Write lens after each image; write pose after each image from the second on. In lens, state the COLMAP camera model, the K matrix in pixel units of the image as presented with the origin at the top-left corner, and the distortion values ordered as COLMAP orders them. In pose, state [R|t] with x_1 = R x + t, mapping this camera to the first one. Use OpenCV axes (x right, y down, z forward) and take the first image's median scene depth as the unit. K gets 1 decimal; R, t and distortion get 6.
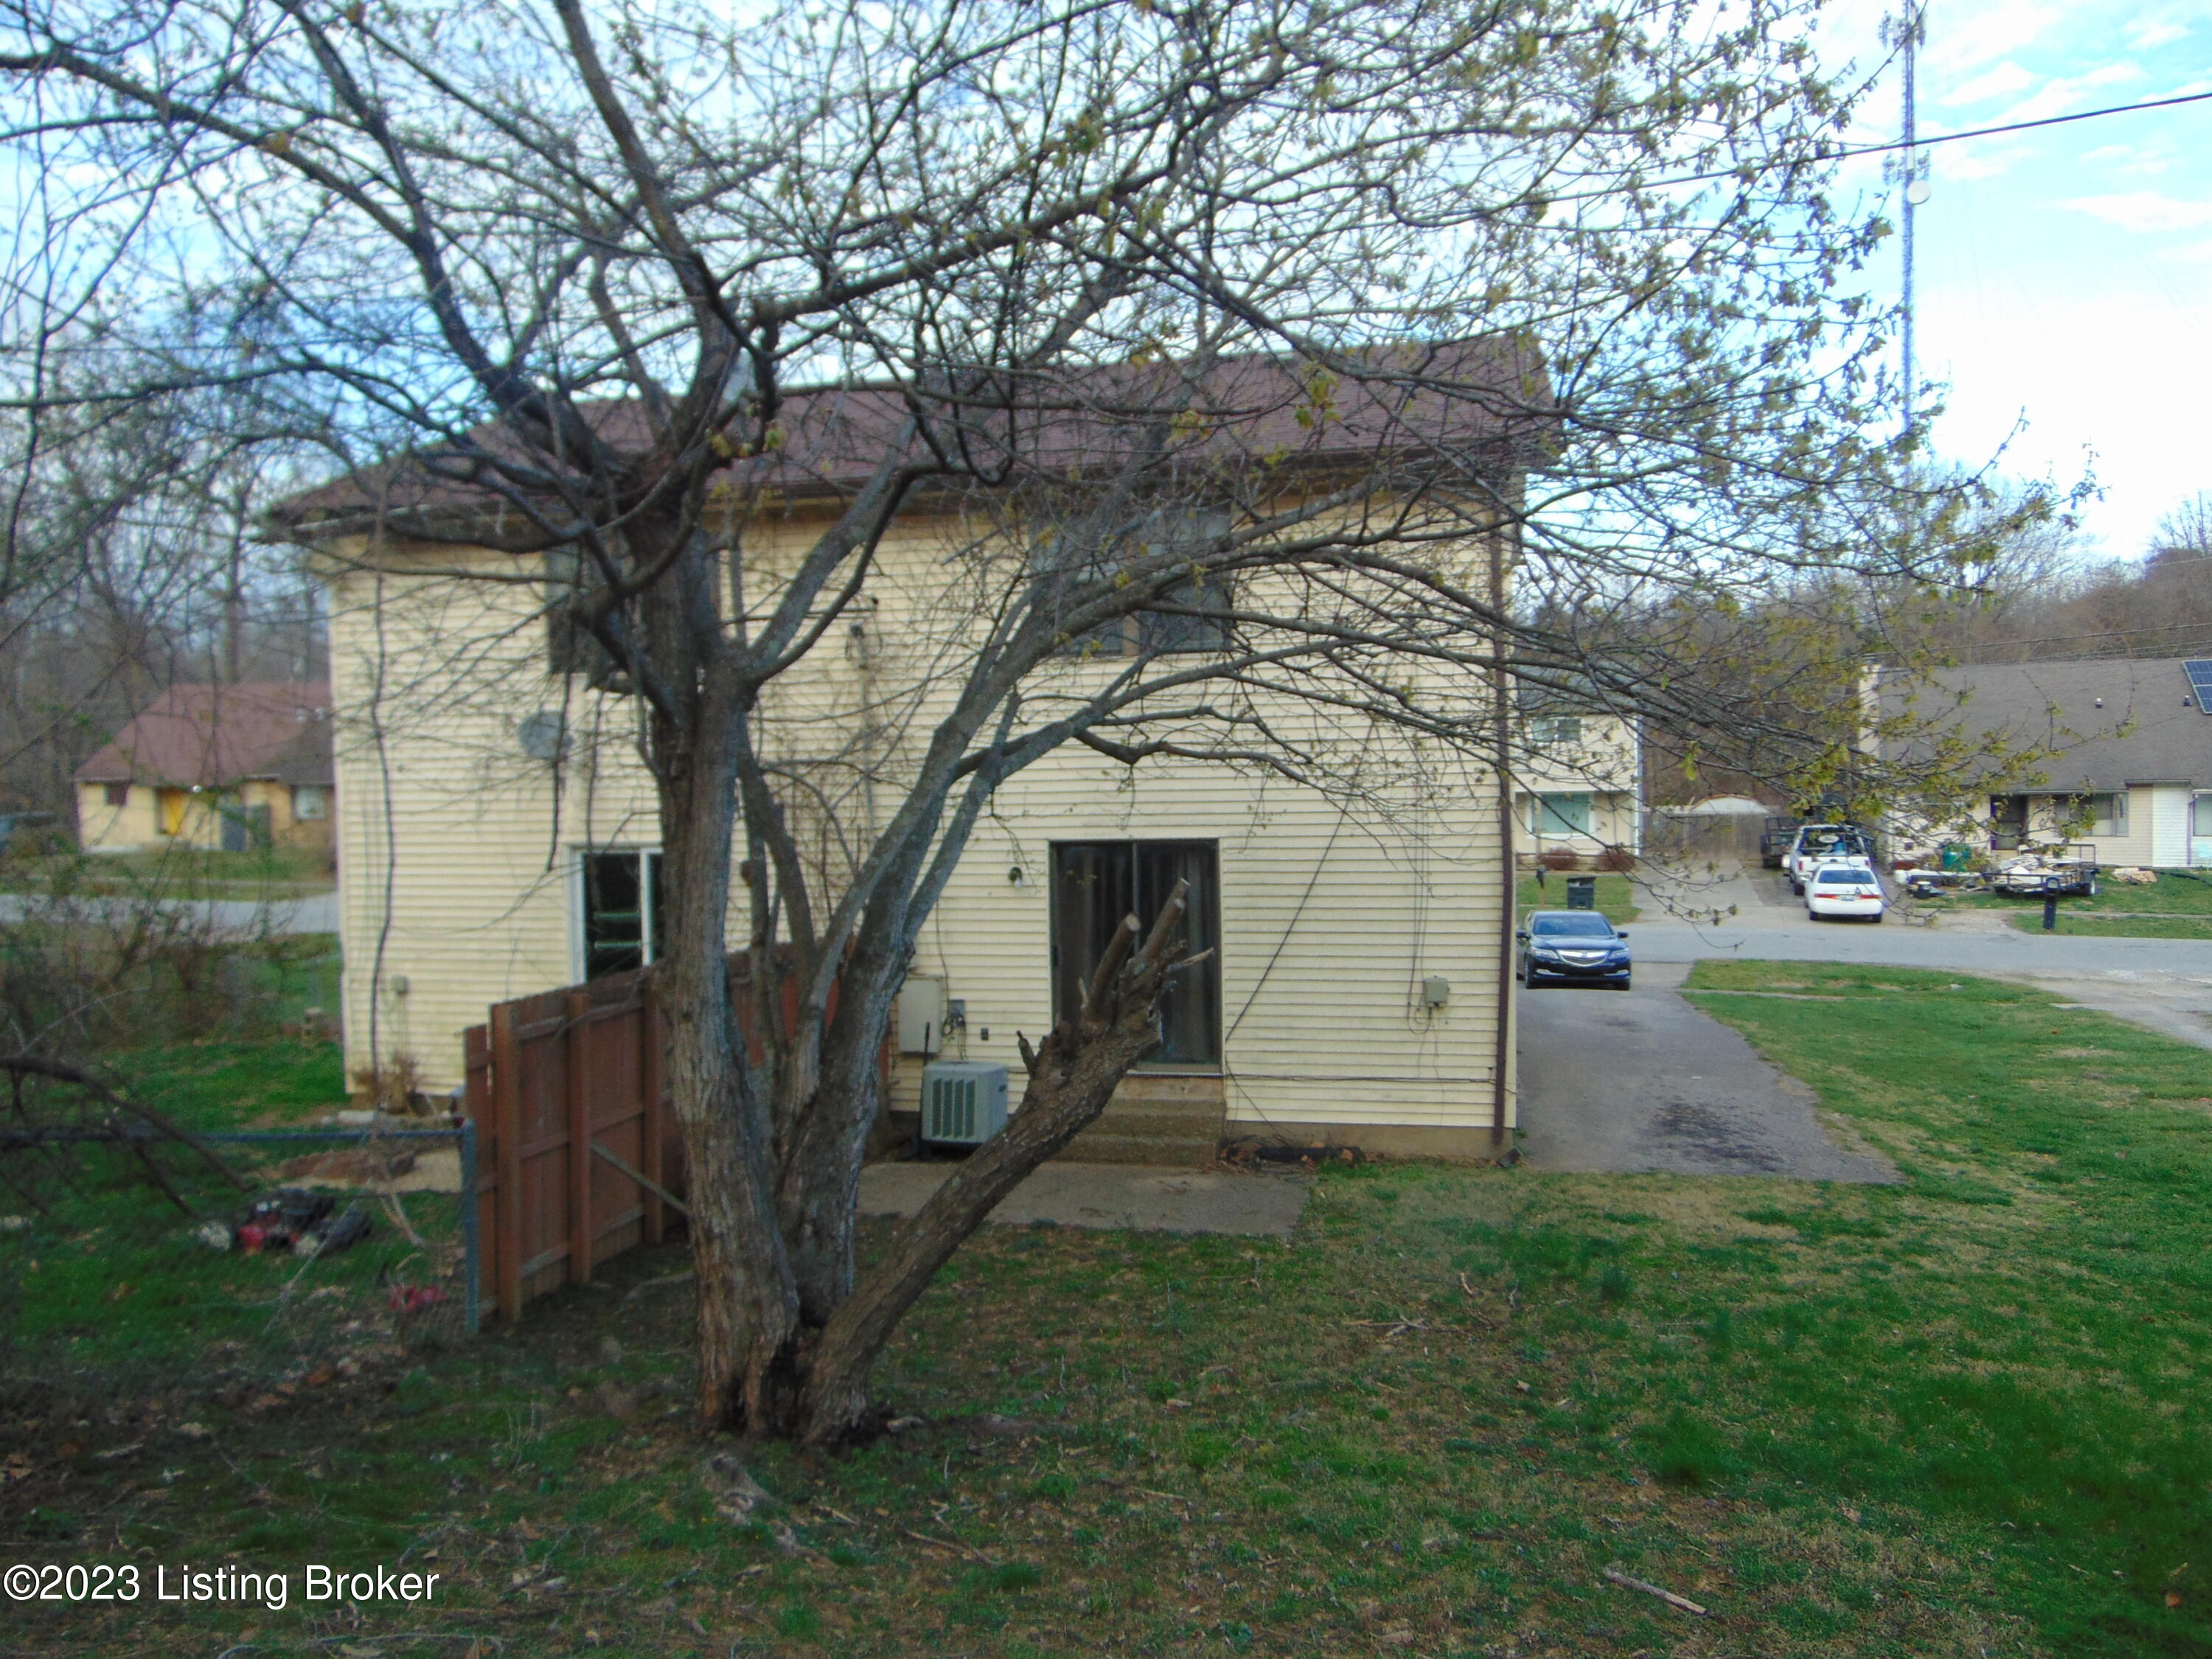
lens RADIAL K [[1649.5, 0, 1109.0], [0, 1649.5, 816.5], [0, 0, 1]] dist [-0.028403, 0.056573]
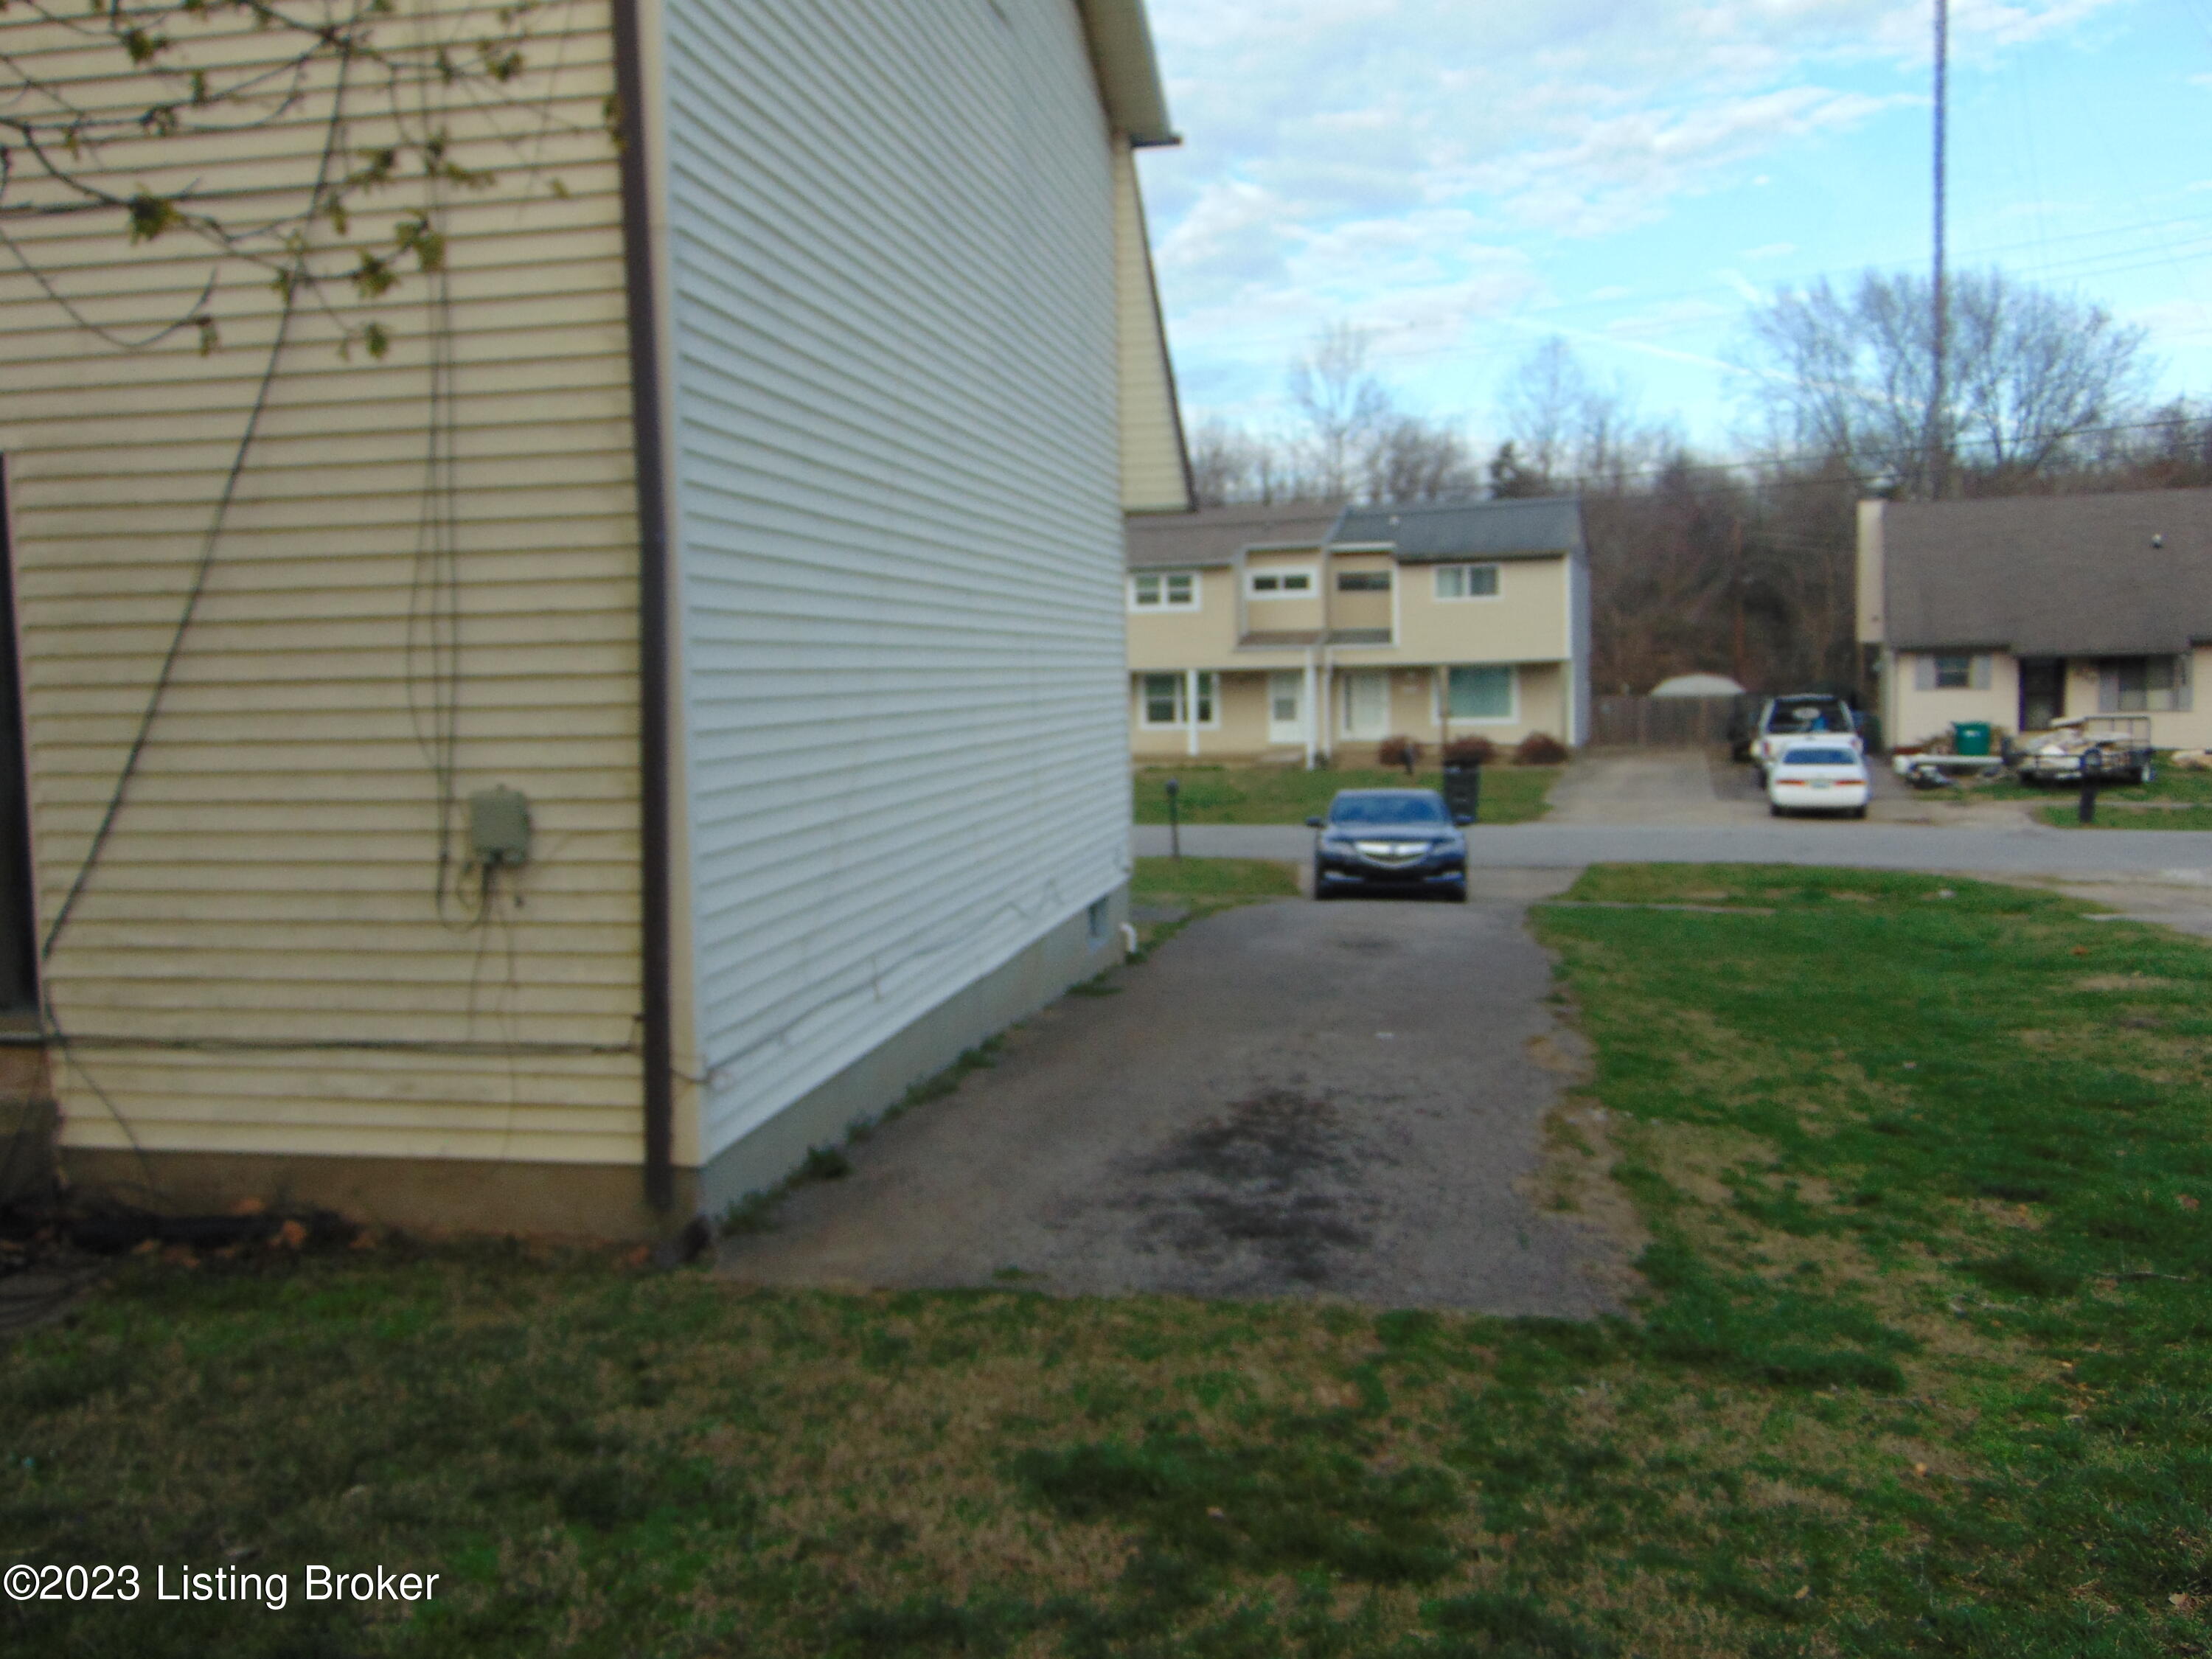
lens RADIAL K [[1882.5, 0, 1095.3], [0, 1882.5, 830.1], [0, 0, 1]] dist [-0.019724, -0.005239]
pose [[0.999629, -0.006282, 0.026513, 0.146895], [0.004984, 0.998799, 0.048739, 0.038470], [-0.026787, -0.048589, 0.998460, 0.243869]]
